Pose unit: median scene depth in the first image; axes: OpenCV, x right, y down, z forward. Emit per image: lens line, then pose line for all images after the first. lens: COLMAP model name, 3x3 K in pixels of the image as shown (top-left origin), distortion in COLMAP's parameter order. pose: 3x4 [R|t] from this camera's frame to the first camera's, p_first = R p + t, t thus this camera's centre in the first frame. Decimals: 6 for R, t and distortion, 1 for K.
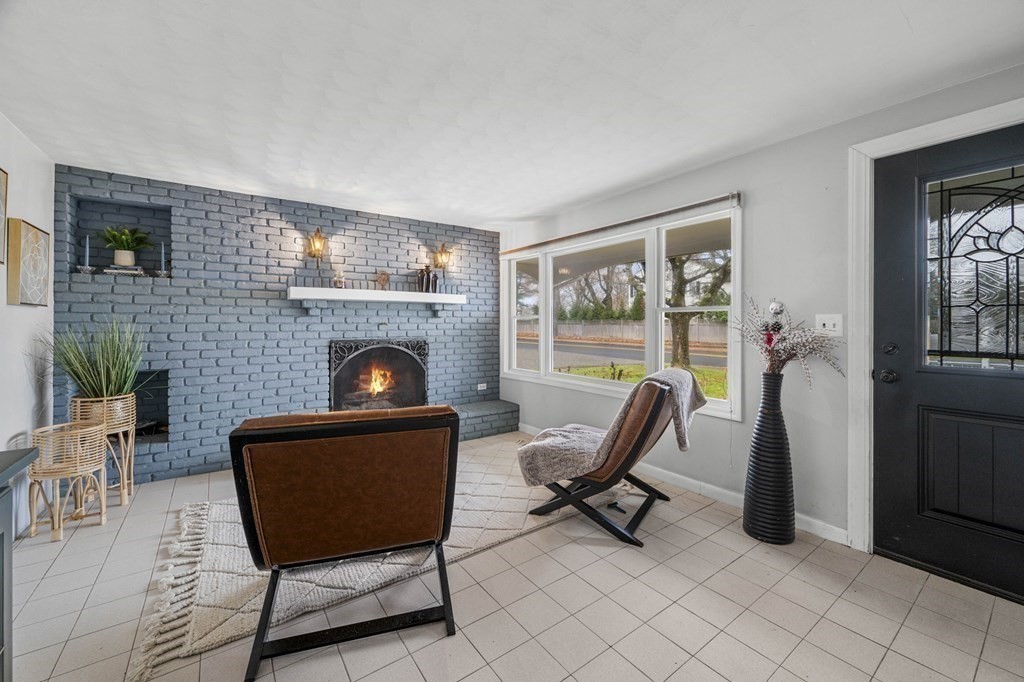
lens RADIAL K [[398.8, 0, 512.0], [0, 398.8, 332.7], [0, 0, 1]] dist [-0.004503, 0.000835]
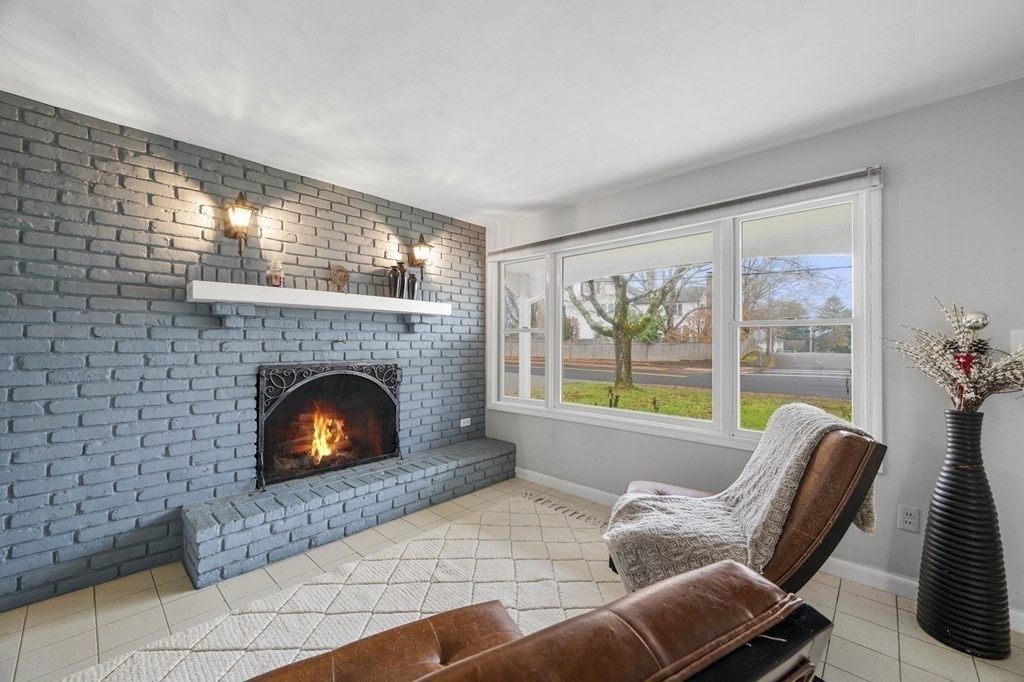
lens RADIAL K [[398.8, 0, 512.2], [0, 398.8, 347.4], [0, 0, 1]] dist [-0.004503, 0.000835]
pose [[0.981491, 0.000826, 0.191508, -0.172769], [0.001119, 0.999949, -0.010048, -0.004413], [-0.191506, 0.010076, 0.981440, 0.275453]]
